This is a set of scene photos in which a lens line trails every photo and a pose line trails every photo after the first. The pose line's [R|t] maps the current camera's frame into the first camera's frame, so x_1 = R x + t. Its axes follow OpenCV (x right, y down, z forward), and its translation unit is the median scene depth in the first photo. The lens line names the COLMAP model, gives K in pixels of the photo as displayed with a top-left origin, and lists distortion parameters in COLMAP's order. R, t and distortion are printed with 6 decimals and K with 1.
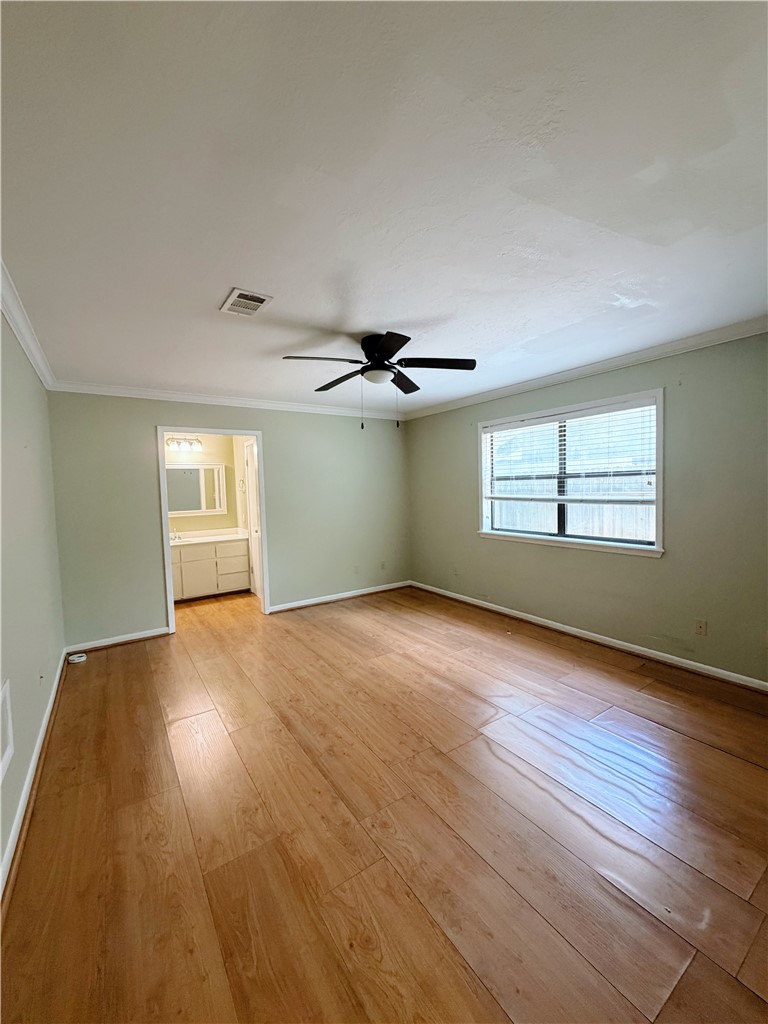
lens RADIAL K [[408.4, 0, 384.2], [0, 408.4, 509.3], [0, 0, 1]] dist [-0.001190, 0.000091]
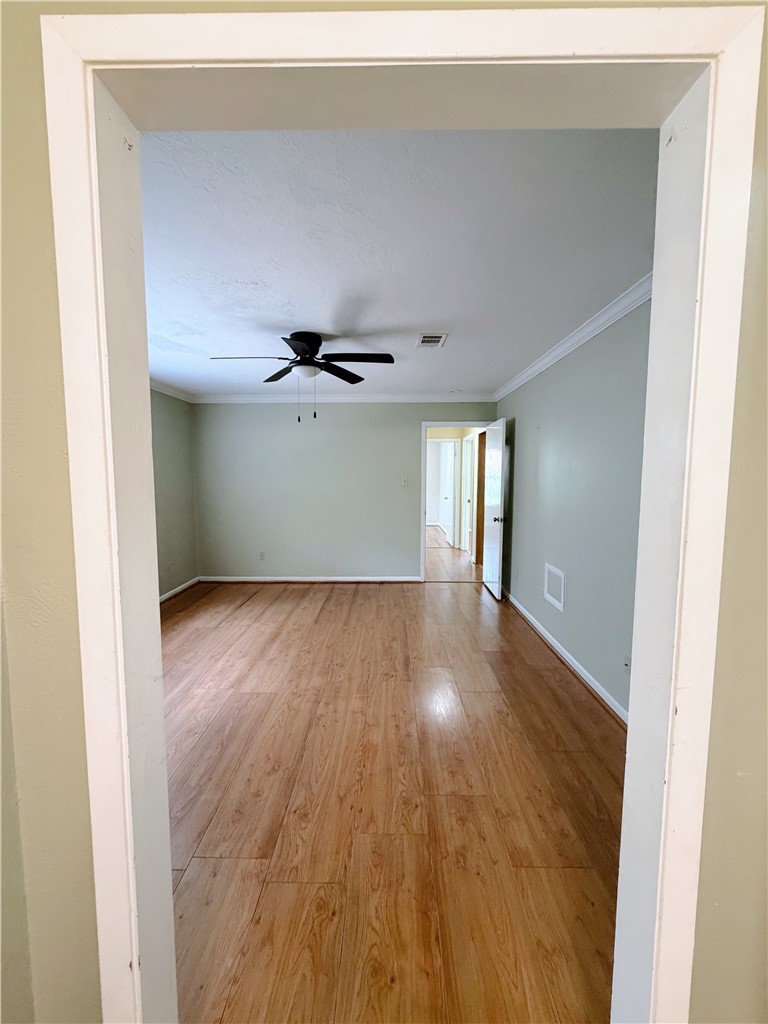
lens RADIAL K [[408.4, 0, 384.2], [0, 408.4, 509.3], [0, 0, 1]] dist [-0.001190, 0.000091]
pose [[-0.819680, -0.022694, 0.572373, -0.712105], [0.051329, 0.992285, 0.112850, -0.069157], [-0.570518, 0.121881, -0.812191, 1.602499]]
